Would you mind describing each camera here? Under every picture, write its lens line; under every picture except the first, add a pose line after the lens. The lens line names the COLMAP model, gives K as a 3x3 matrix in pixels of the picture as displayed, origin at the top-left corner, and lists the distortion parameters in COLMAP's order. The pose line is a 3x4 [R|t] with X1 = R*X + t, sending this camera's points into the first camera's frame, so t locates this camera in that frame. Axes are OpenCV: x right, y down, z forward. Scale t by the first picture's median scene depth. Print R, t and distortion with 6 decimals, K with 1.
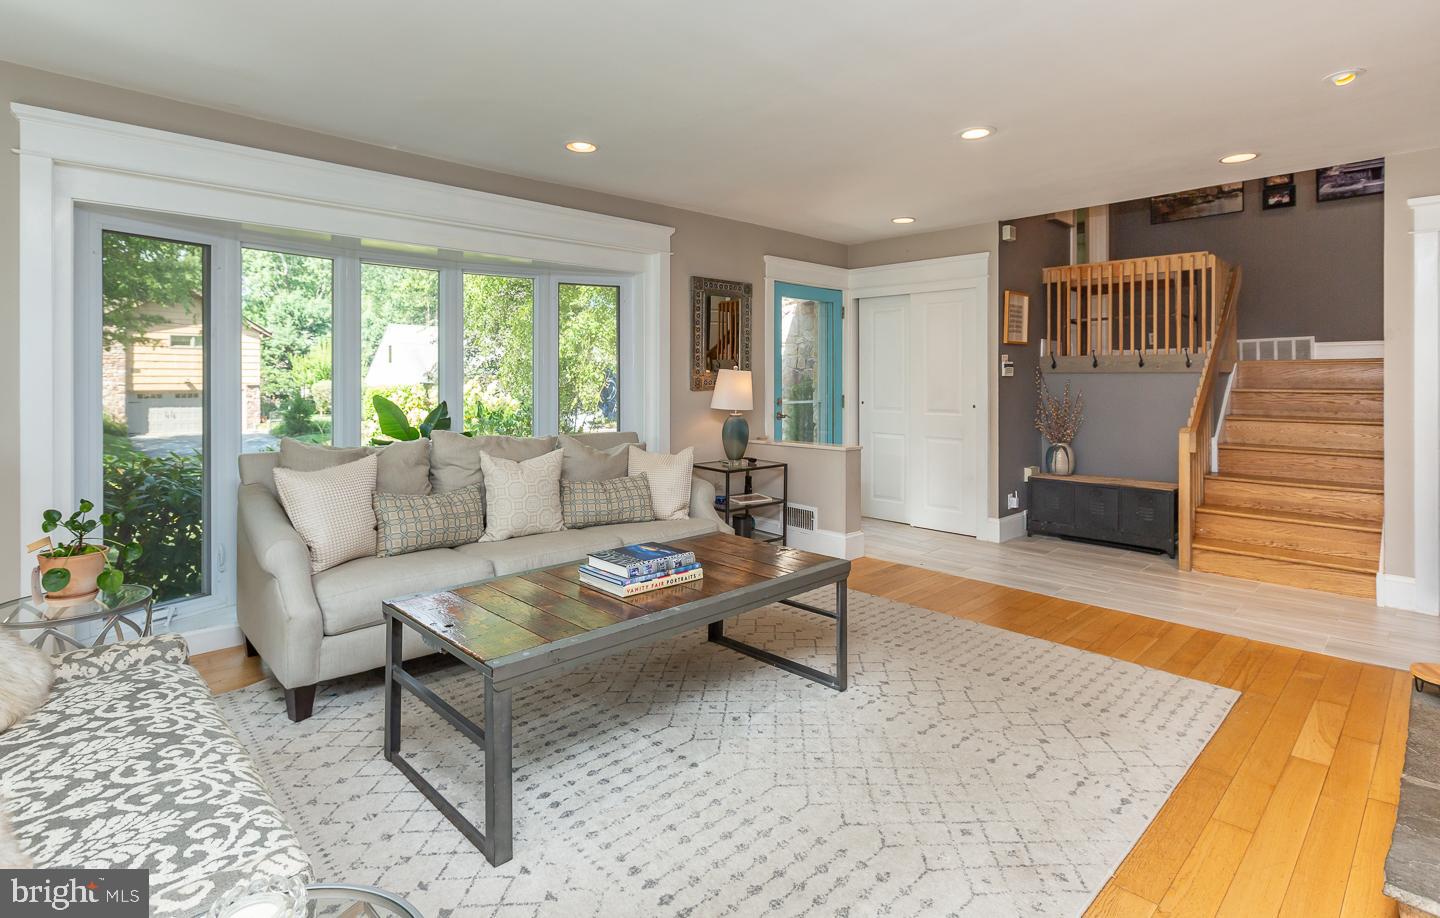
lens RADIAL K [[727.4, 0, 720.8], [0, 727.4, 380.2], [0, 0, 1]] dist [-0.002747, -0.000162]
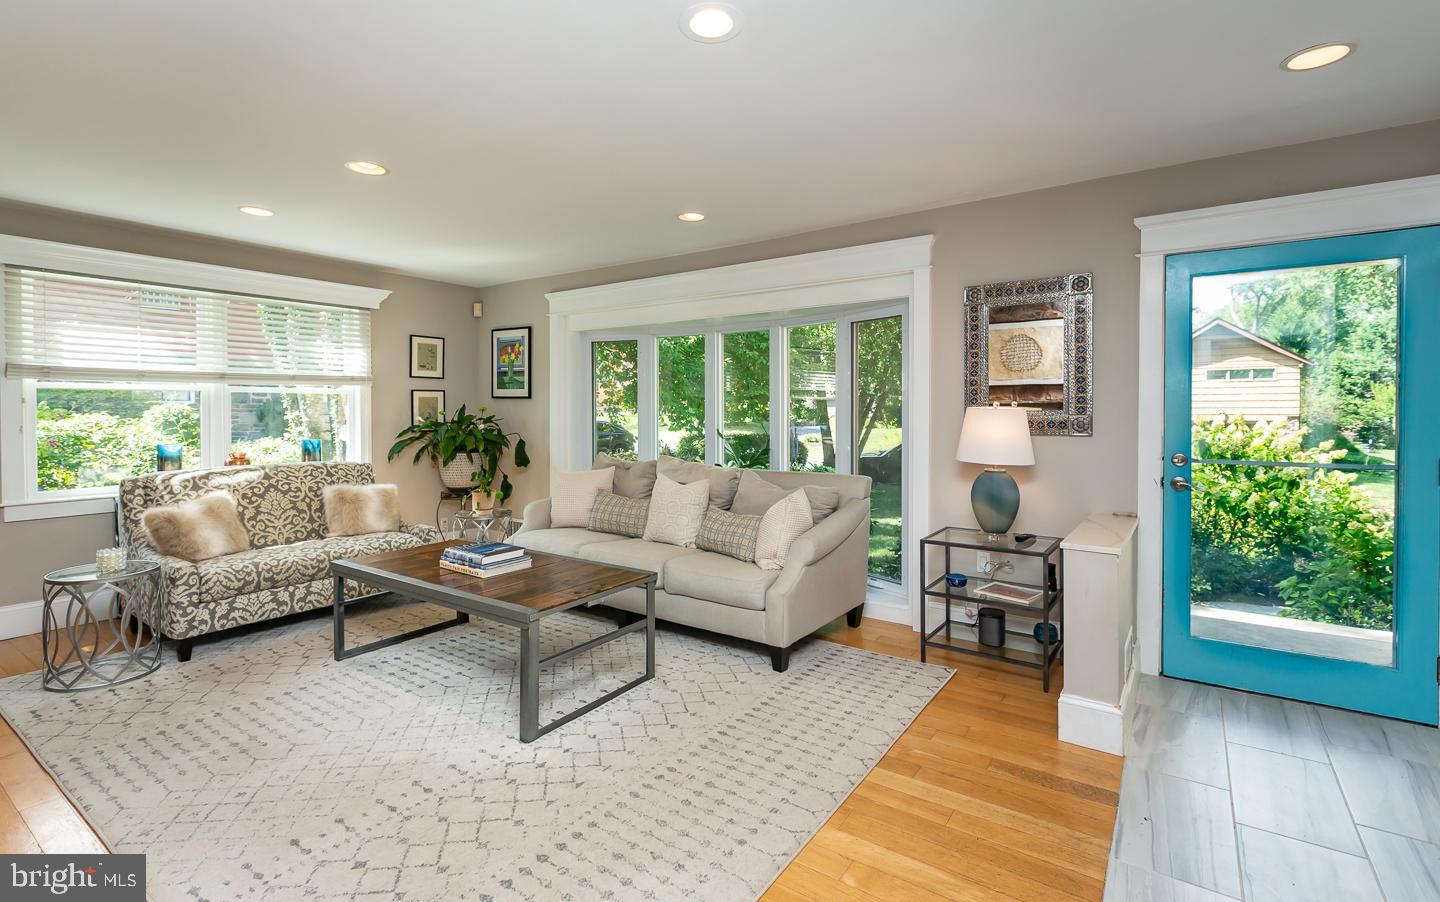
lens RADIAL K [[662.8, 0, 721.1], [0, 662.8, 416.4], [0, 0, 1]] dist [0.001562, 0.000219]
pose [[0.185553, 0.010360, -0.982580, 0.616276], [-0.000488, 0.999945, 0.010451, -0.012389], [0.982634, -0.001459, 0.185548, 0.617718]]
